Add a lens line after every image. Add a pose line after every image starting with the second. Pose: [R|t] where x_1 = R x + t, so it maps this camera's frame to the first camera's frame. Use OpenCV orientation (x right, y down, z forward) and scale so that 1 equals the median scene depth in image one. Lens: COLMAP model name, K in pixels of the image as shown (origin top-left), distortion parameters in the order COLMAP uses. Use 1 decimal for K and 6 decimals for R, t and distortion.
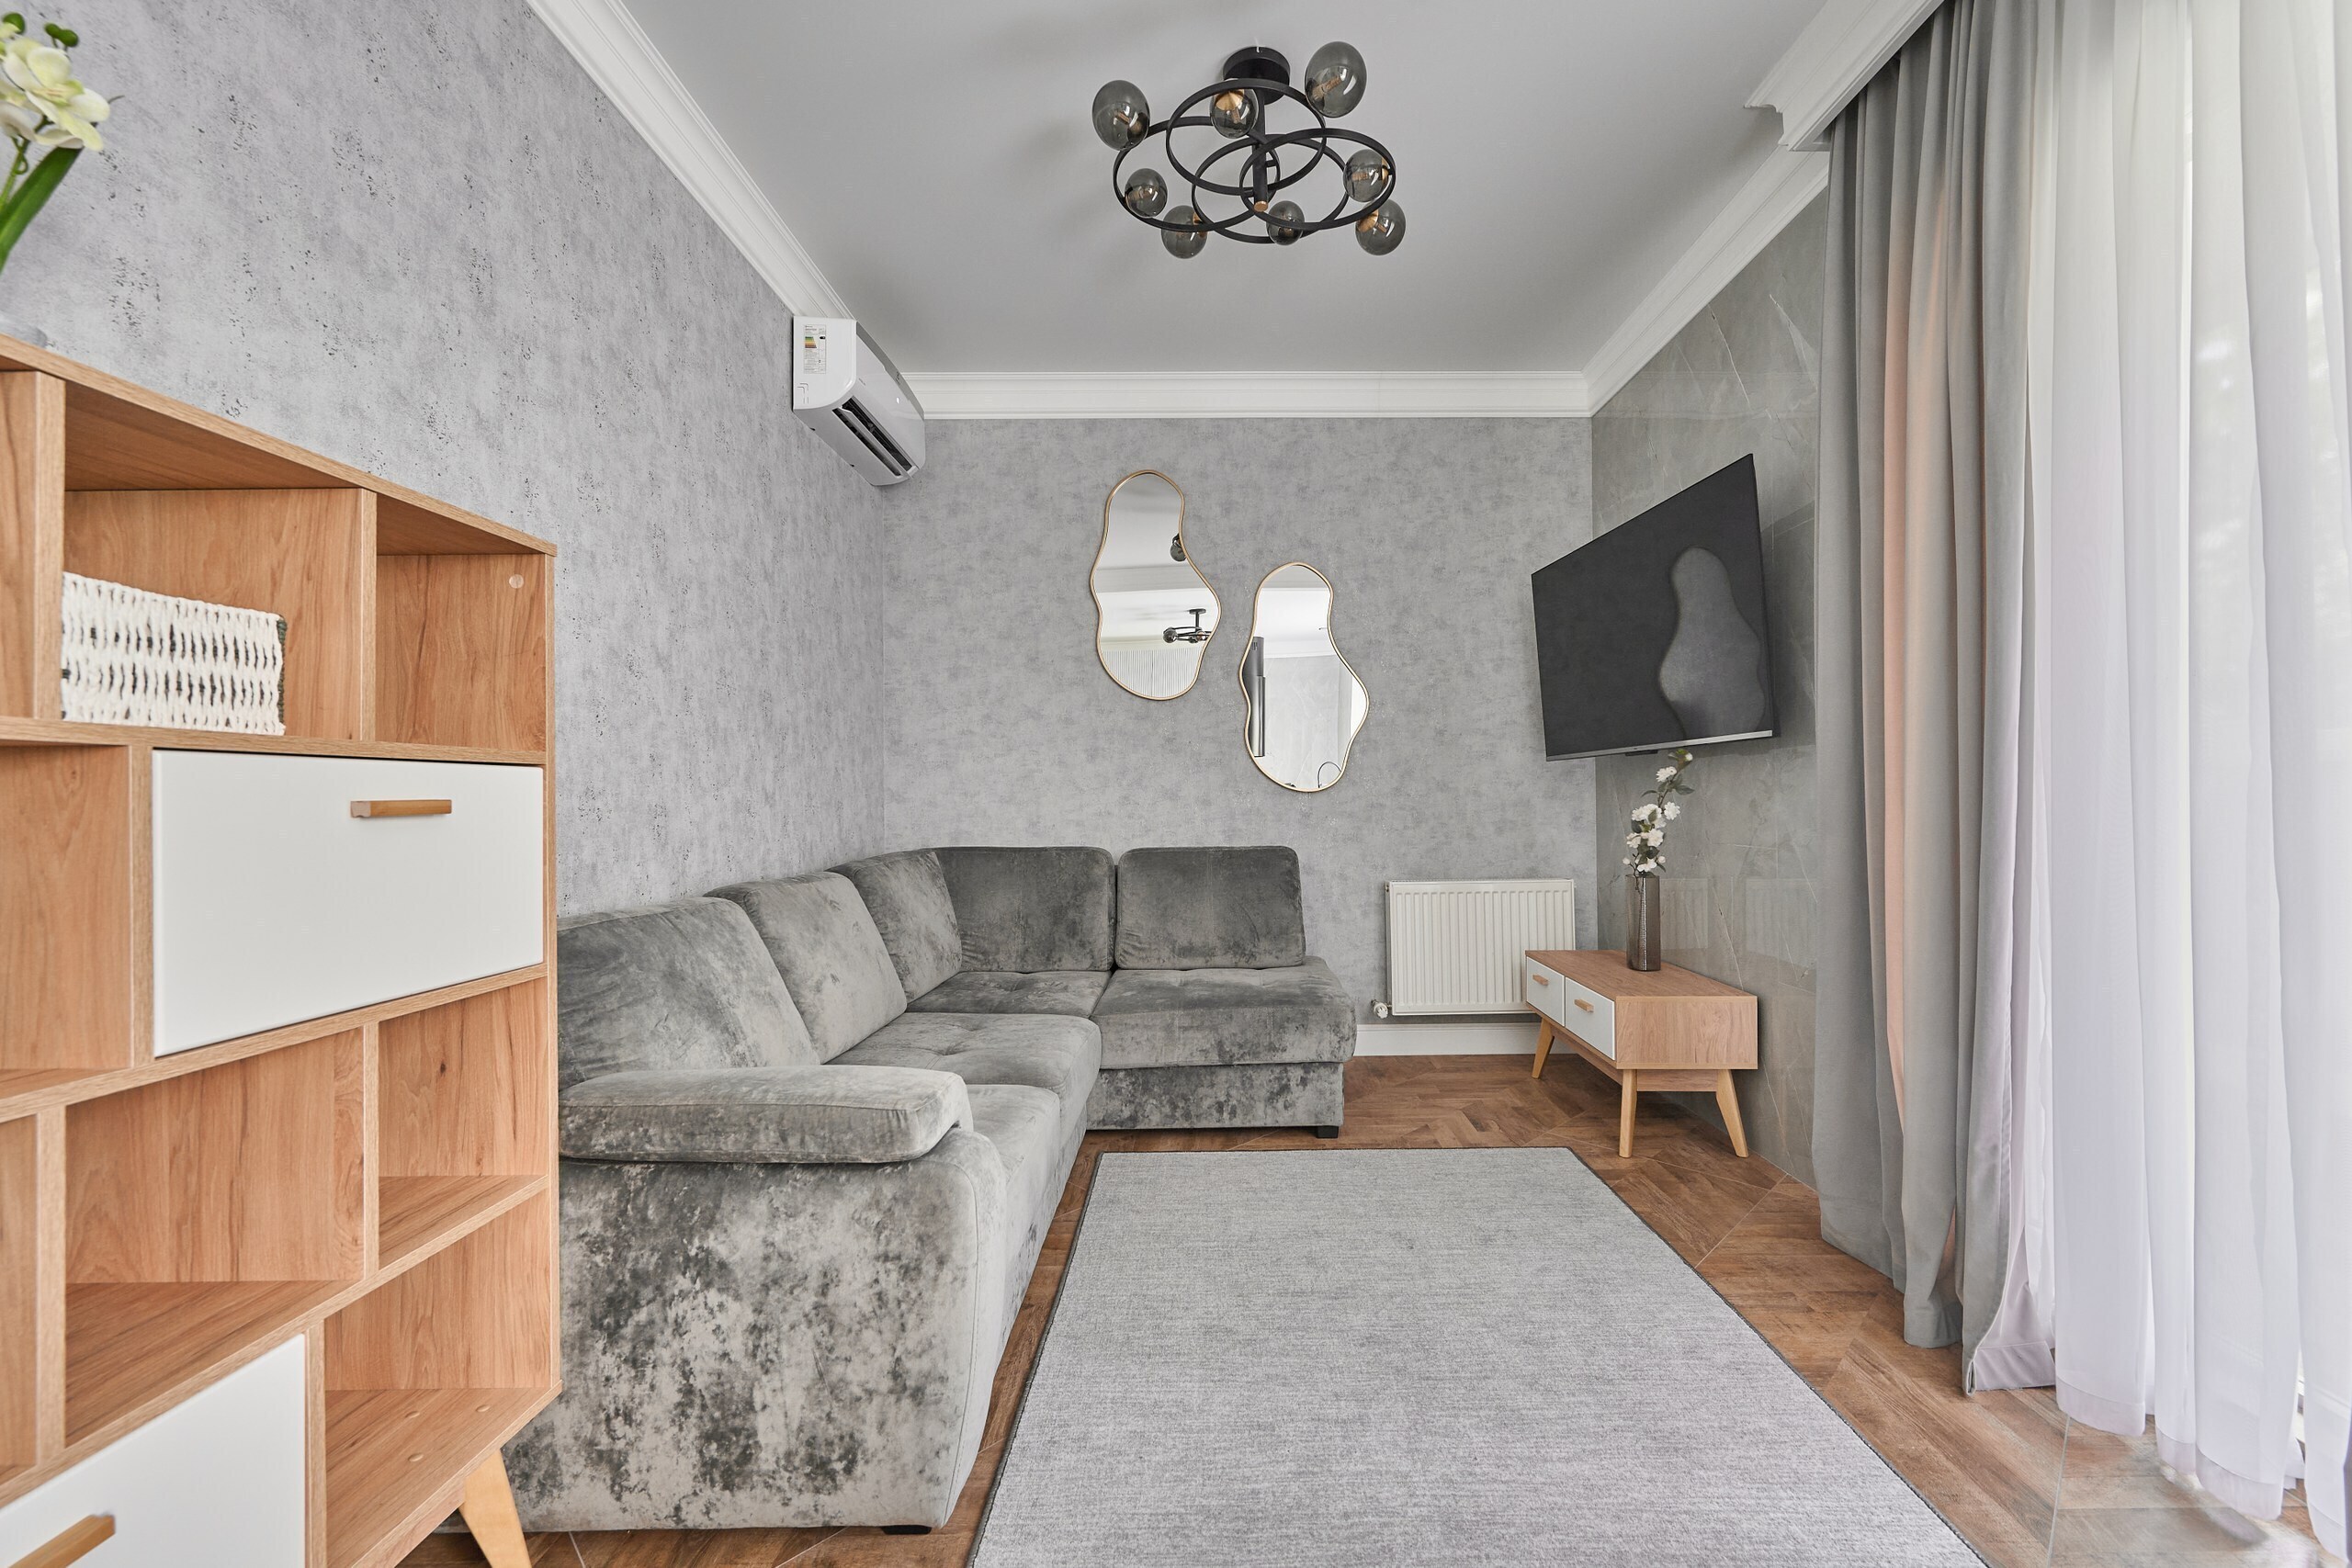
lens RADIAL K [[939.2, 0, 1210.4], [0, 939.2, 791.3], [0, 0, 1]] dist [-0.000799, 0.000244]
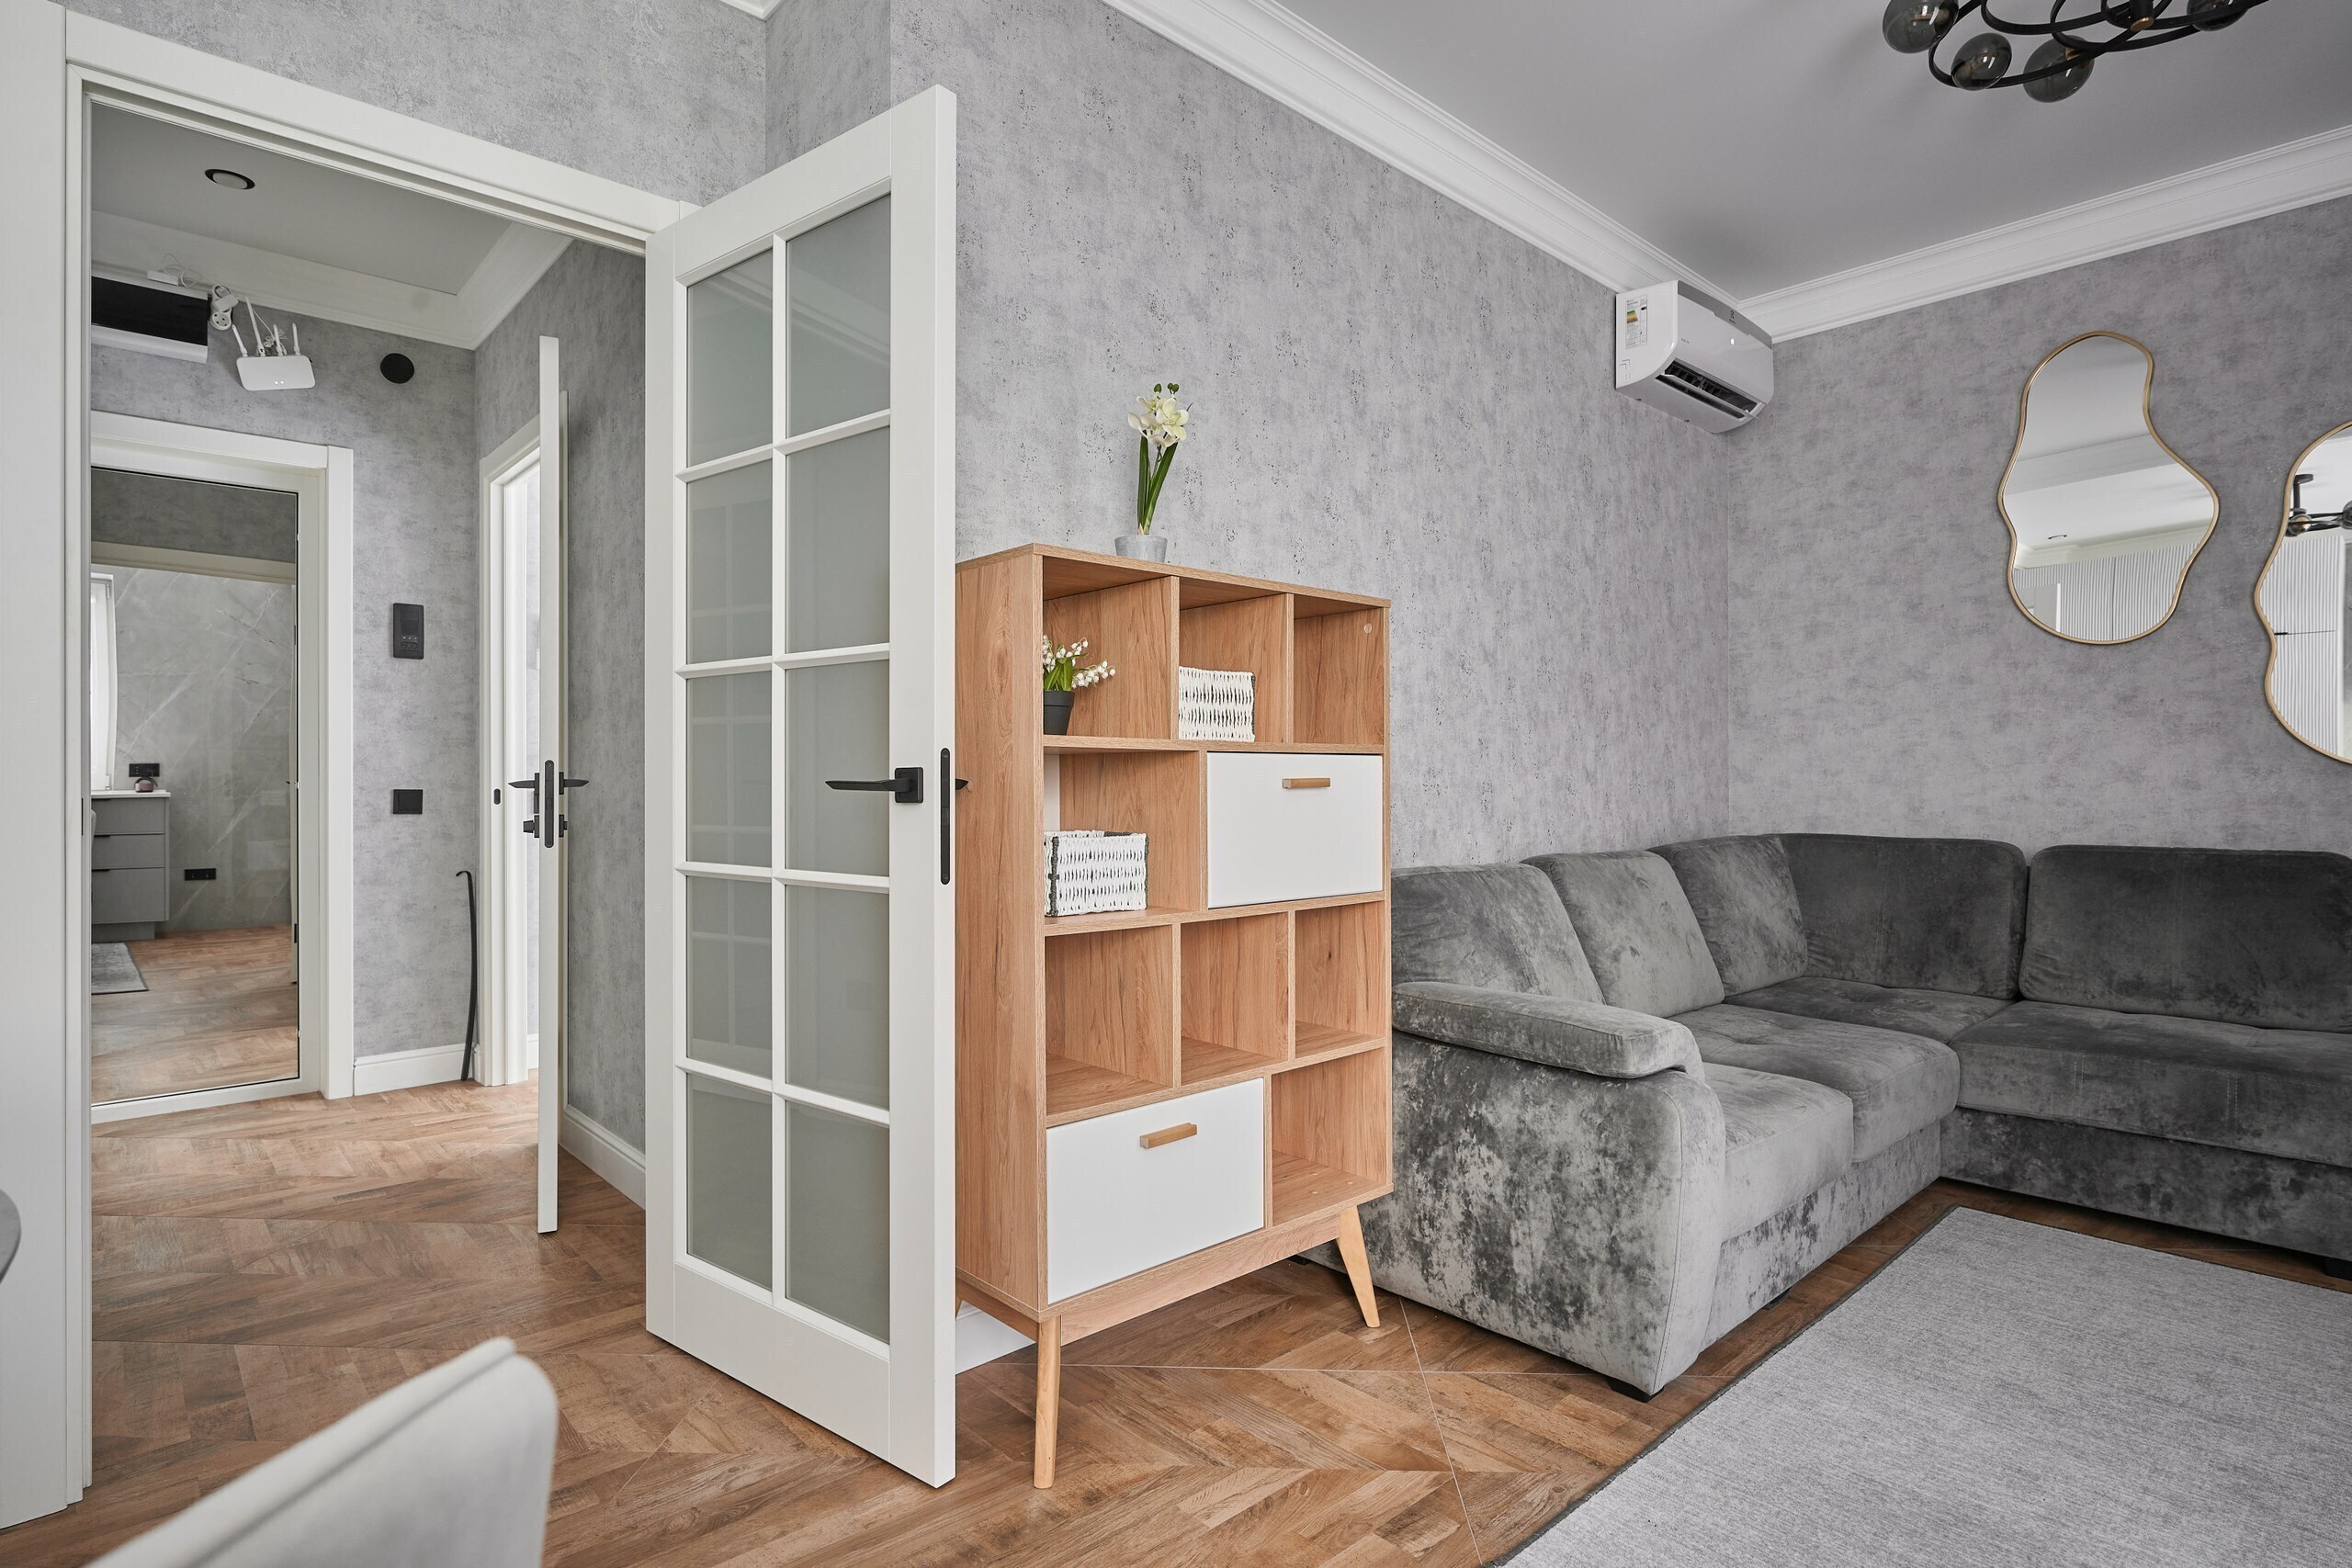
lens RADIAL K [[1197.2, 0, 1180.5], [0, 1197.2, 776.2], [0, 0, 1]] dist [-0.005079, 0.000550]
pose [[0.668669, 0.003880, -0.743550, 0.201227], [0.001865, 0.999974, 0.006896, -0.003319], [0.743558, -0.005997, 0.668644, -0.206216]]
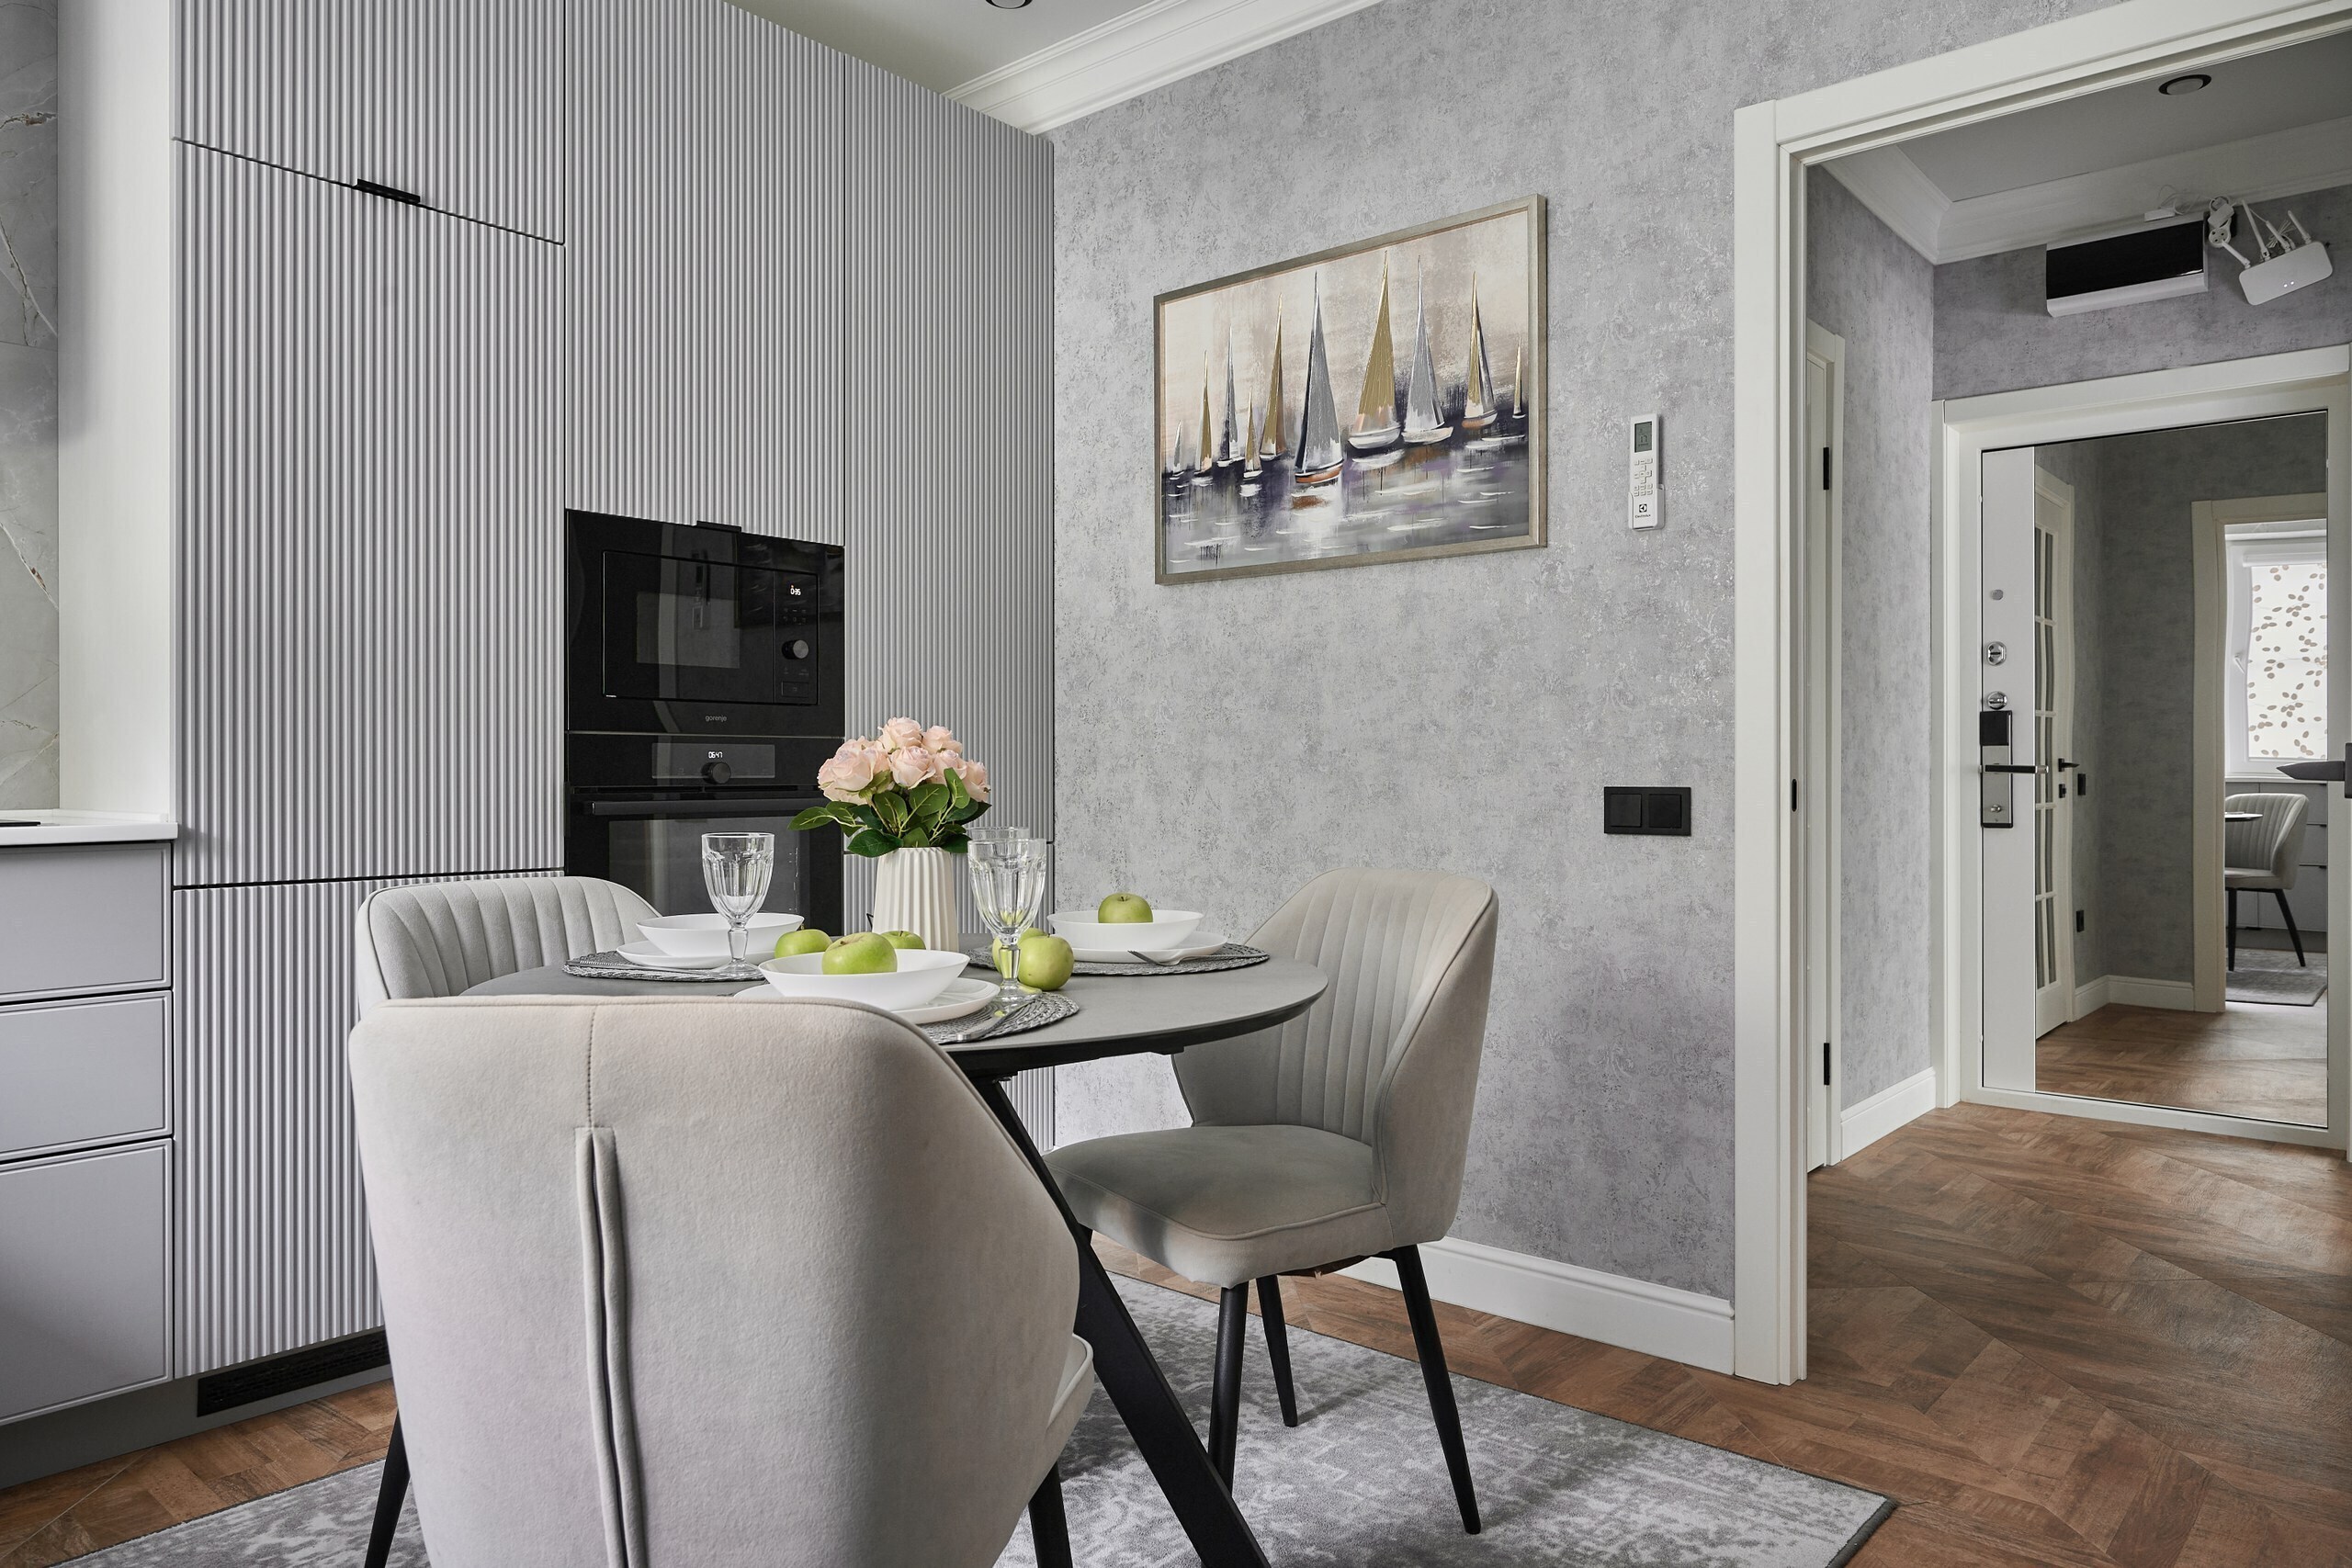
lens RADIAL K [[1533.4, 0, 1180.5], [0, 1533.4, 773.6], [0, 0, 1]] dist [-0.006013, 0.000804]
pose [[-0.663993, 0.012125, -0.747641, 0.288358], [0.011464, 0.999916, 0.006034, -0.001708], [0.747651, -0.004564, -0.664076, 0.123217]]
